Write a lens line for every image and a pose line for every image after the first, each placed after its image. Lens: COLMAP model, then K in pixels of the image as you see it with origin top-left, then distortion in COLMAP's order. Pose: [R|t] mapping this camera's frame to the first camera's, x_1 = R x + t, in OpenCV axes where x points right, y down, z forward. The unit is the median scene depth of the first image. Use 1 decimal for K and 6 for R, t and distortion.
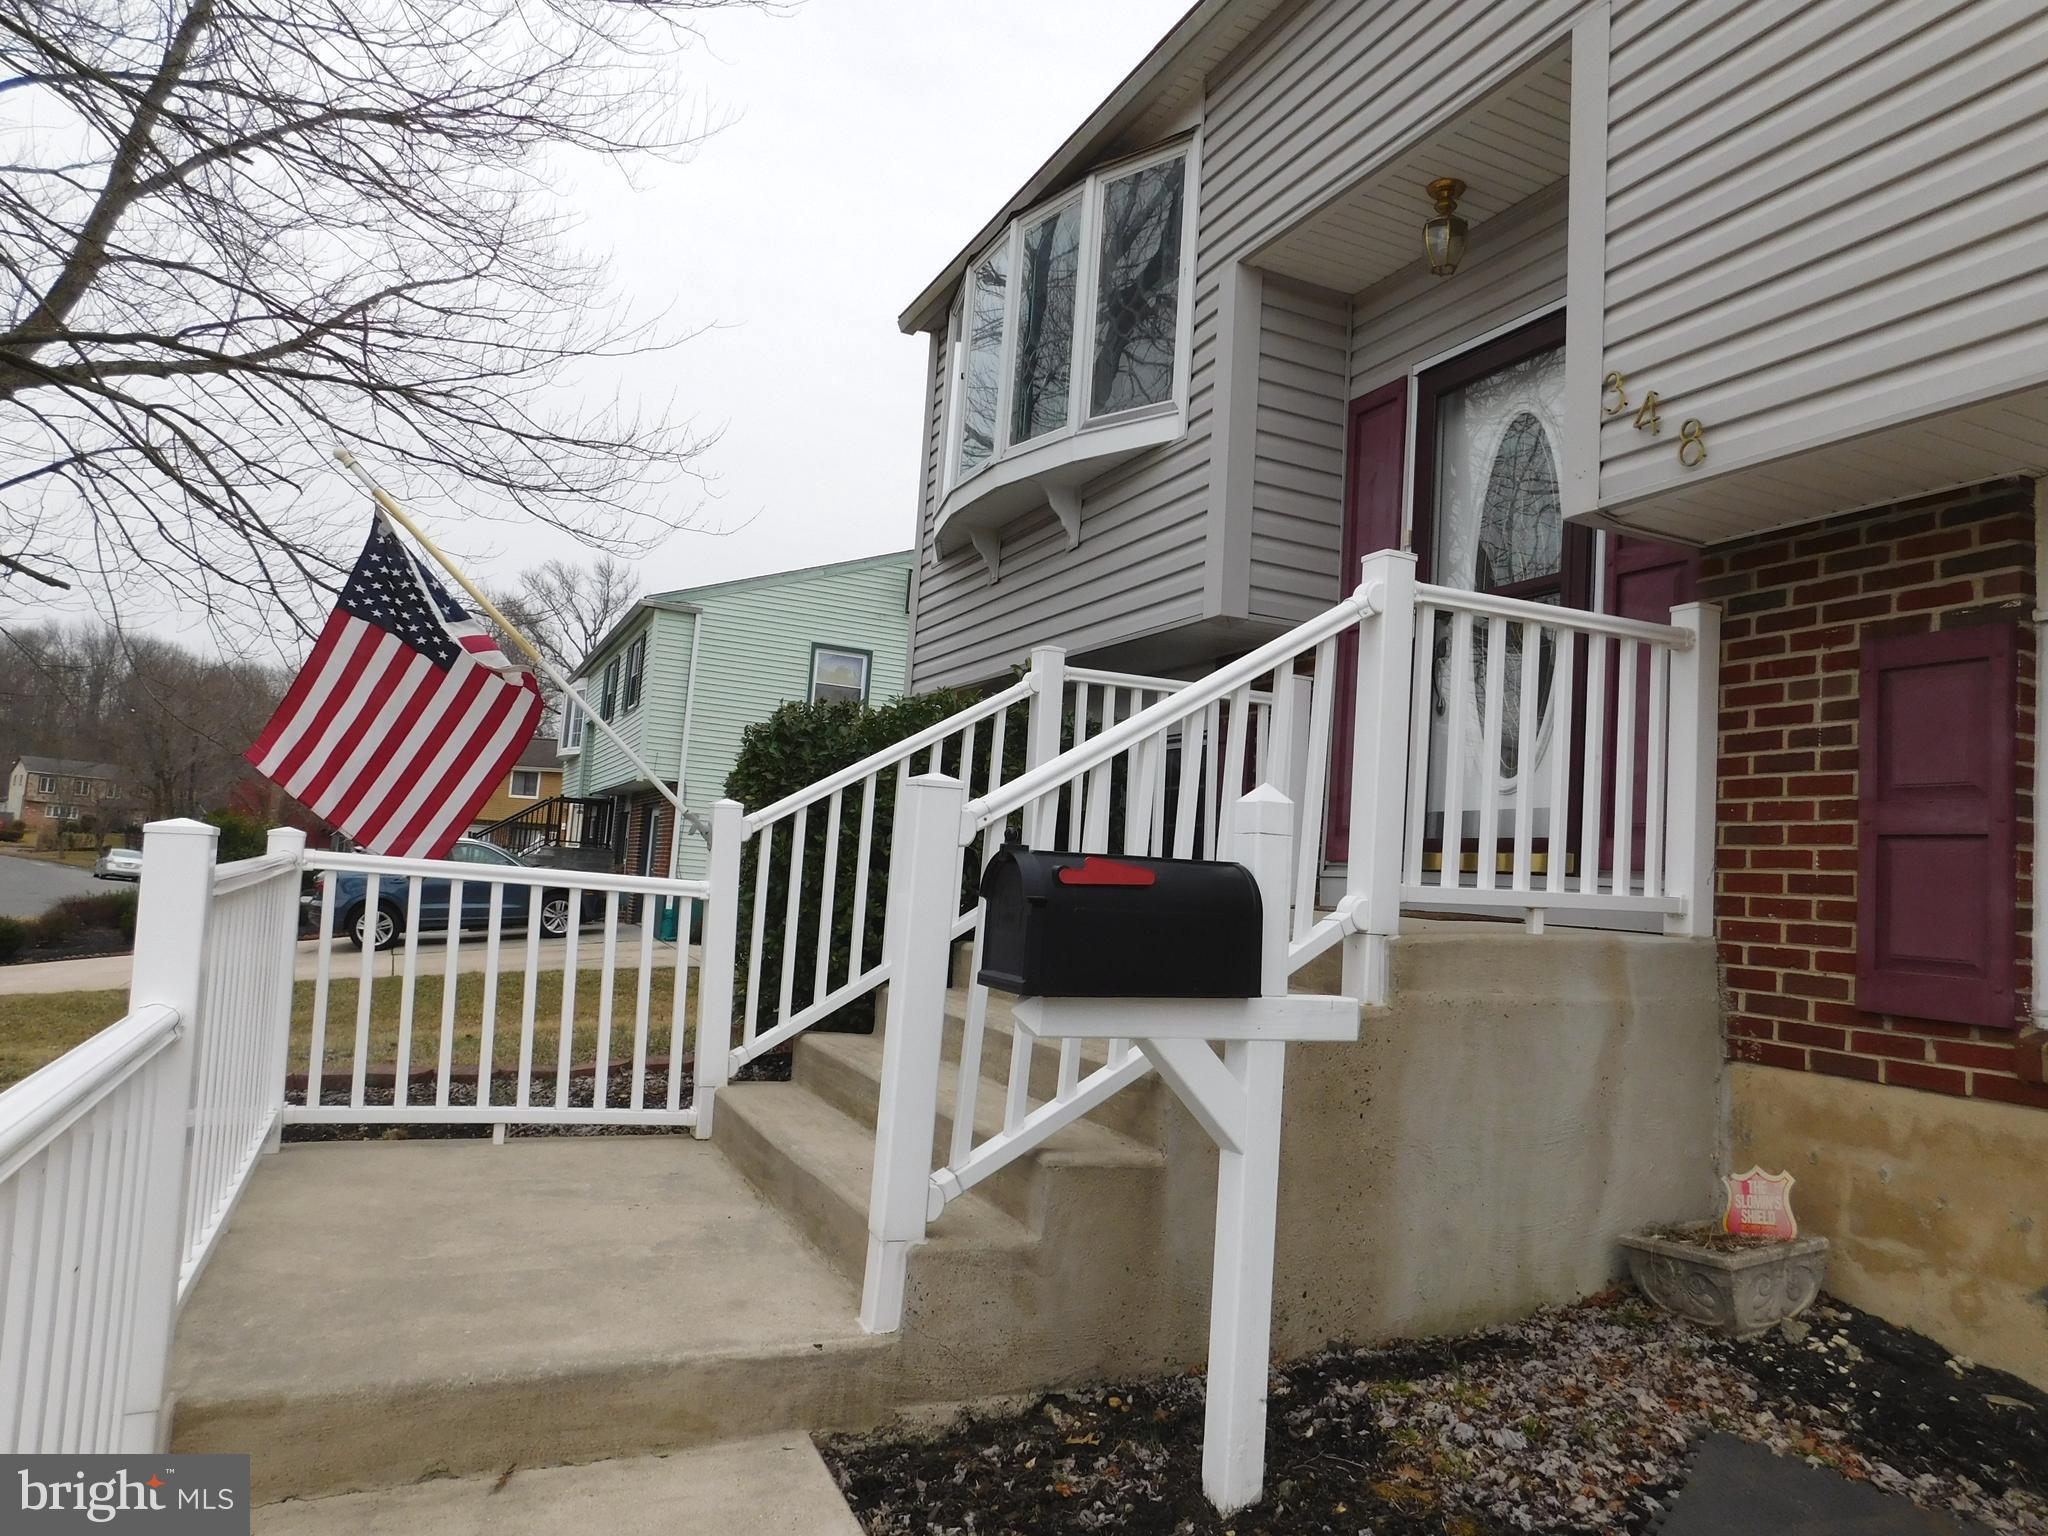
lens RADIAL K [[1353.2, 0, 1024.0], [0, 1353.2, 768.0], [0, 0, 1]] dist [-0.070780, 0.061979]
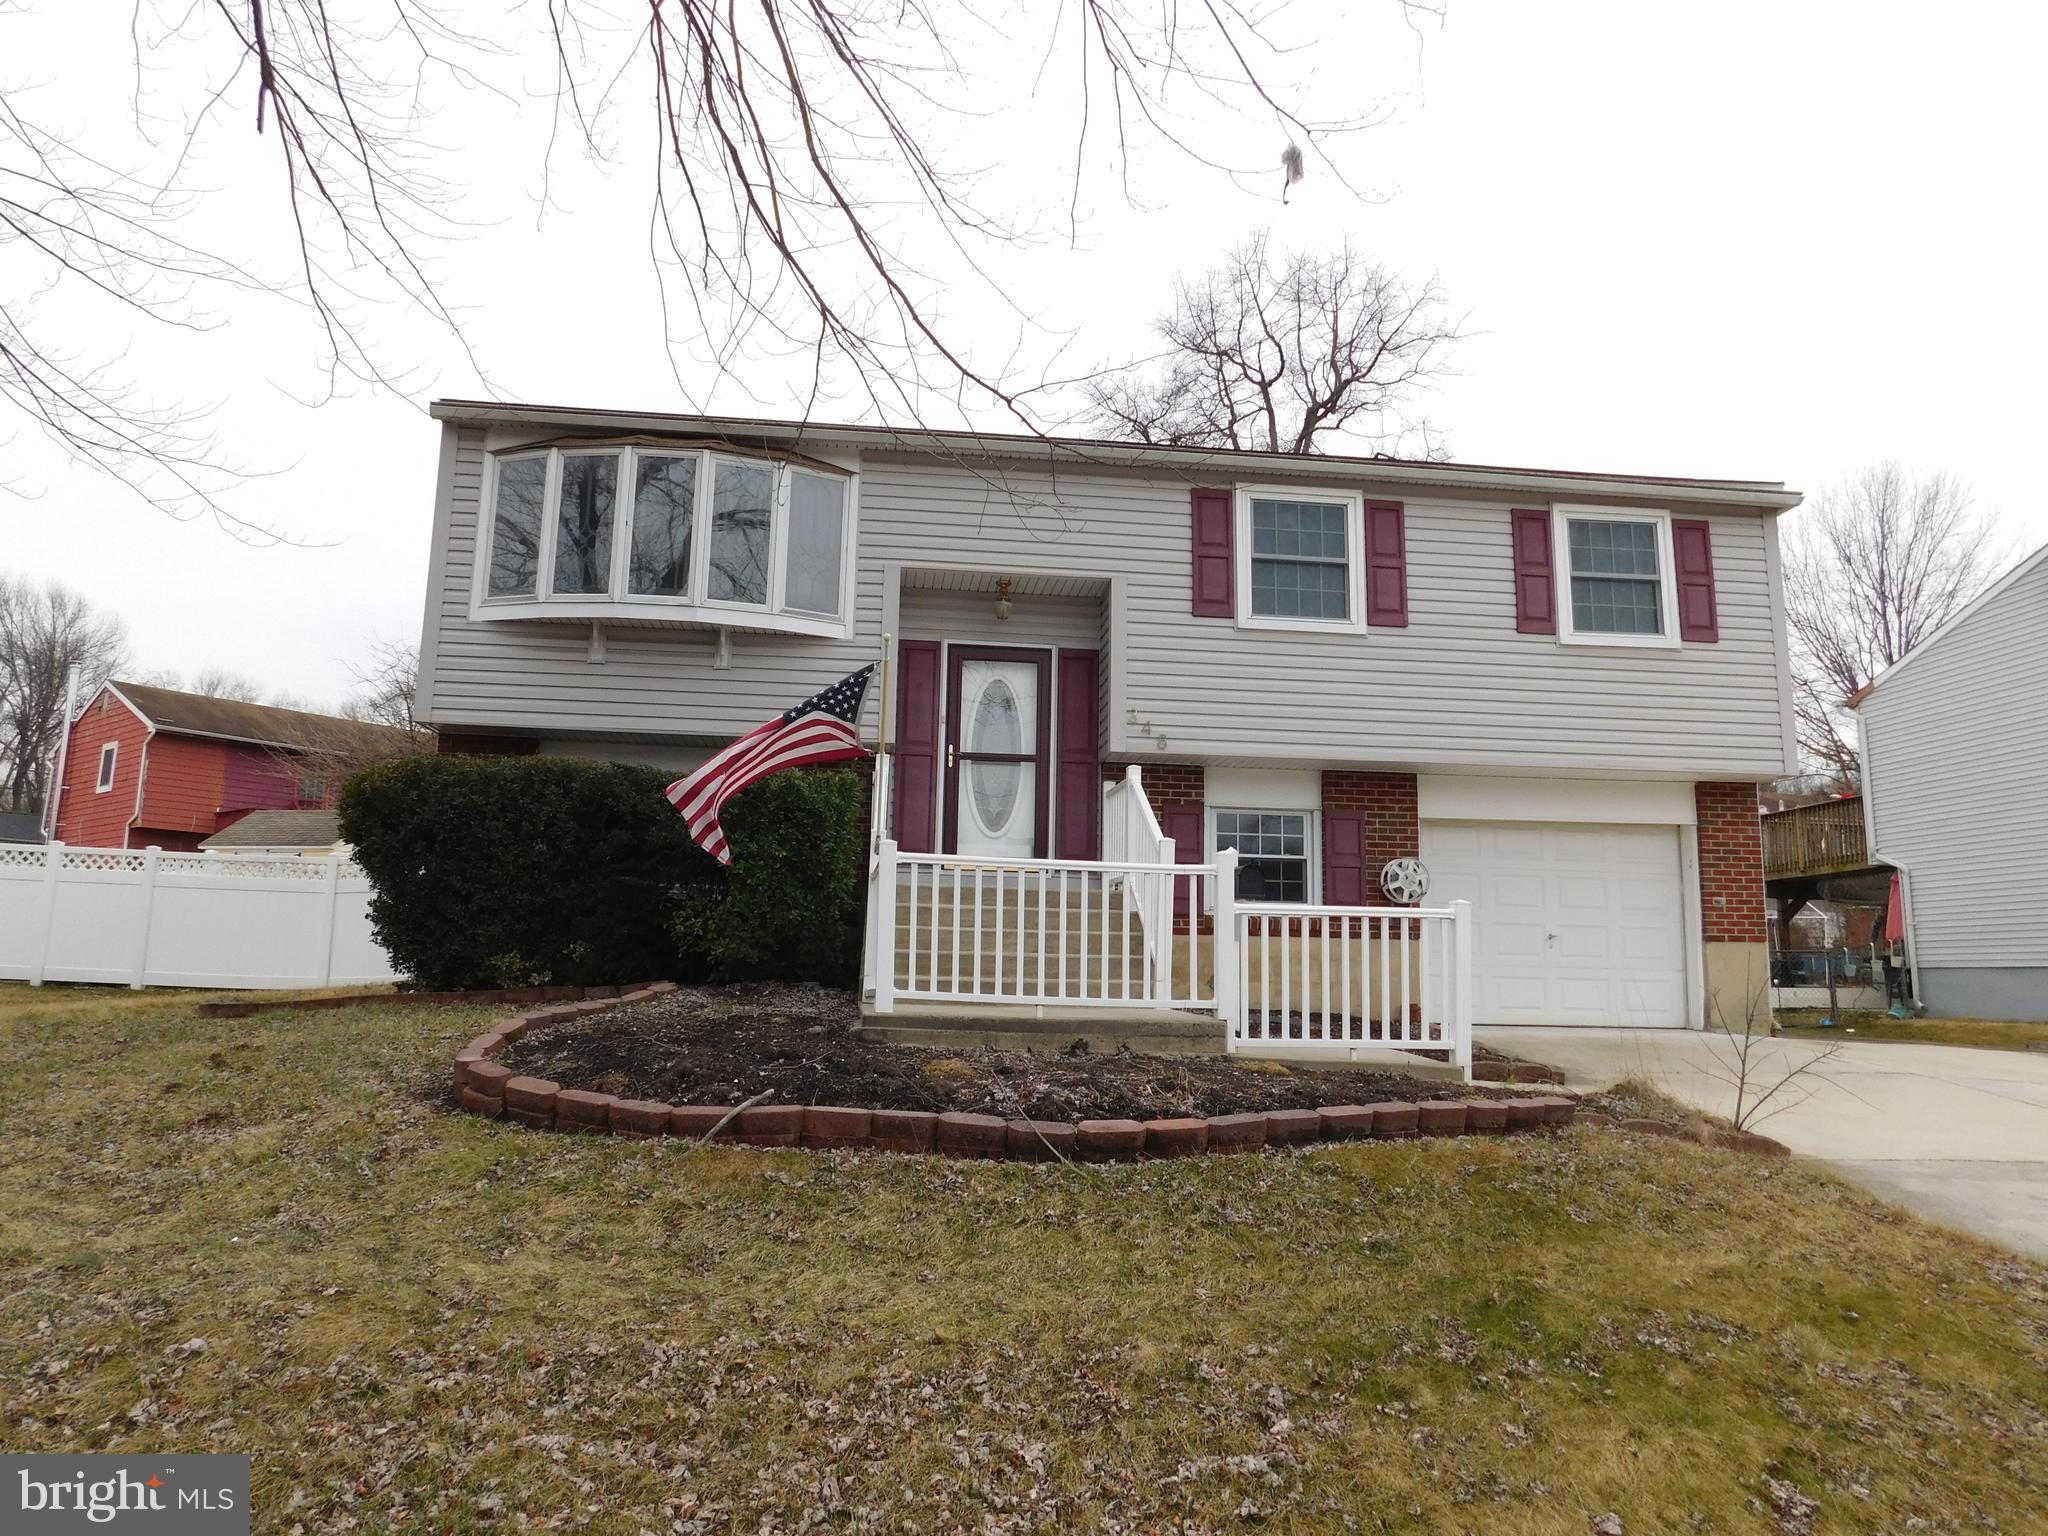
lens RADIAL K [[1353.2, 0, 1024.0], [0, 1353.2, 768.0], [0, 0, 1]] dist [-0.070780, 0.061979]
pose [[0.251856, 0.068337, 0.965349, -2.534144], [-0.072969, 0.996005, -0.051470, 0.013223], [-0.965010, -0.057478, 0.255836, 0.444138]]
